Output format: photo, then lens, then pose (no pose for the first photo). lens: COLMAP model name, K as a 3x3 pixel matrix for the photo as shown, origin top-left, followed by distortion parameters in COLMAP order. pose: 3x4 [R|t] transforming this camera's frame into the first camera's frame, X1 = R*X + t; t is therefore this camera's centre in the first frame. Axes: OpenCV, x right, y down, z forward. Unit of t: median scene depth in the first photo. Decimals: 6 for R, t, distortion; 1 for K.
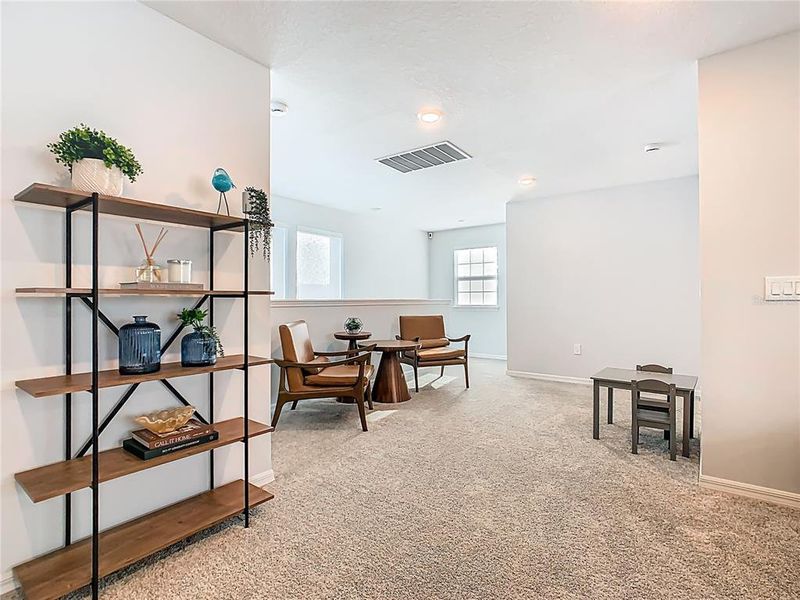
lens RADIAL K [[404.3, 0, 401.8], [0, 404.3, 298.0], [0, 0, 1]] dist [-0.011785, -0.001574]
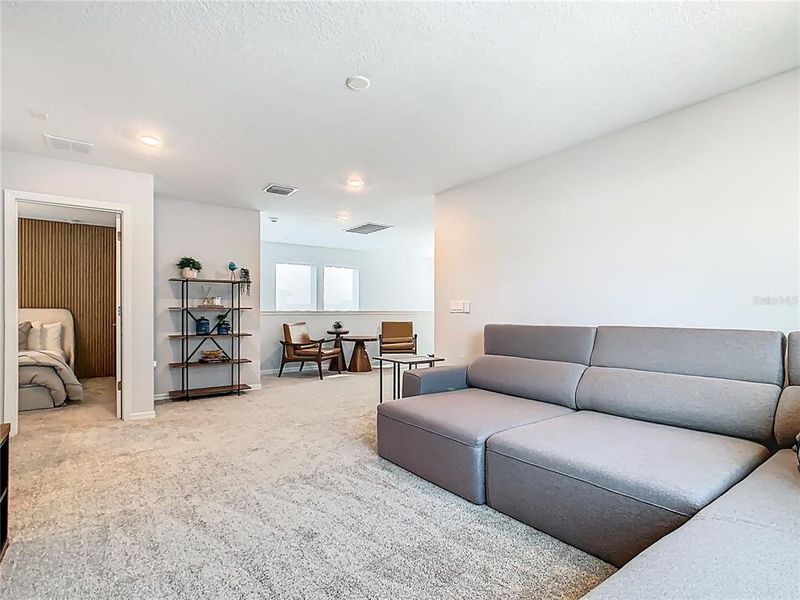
lens RADIAL K [[404.3, 0, 398.6], [0, 404.3, 307.5], [0, 0, 1]] dist [-0.011785, -0.001574]
pose [[0.954033, -0.014307, -0.299360, 1.334228], [0.011616, 0.999875, -0.010766, 0.021118], [0.299476, 0.006793, 0.954080, -1.167670]]
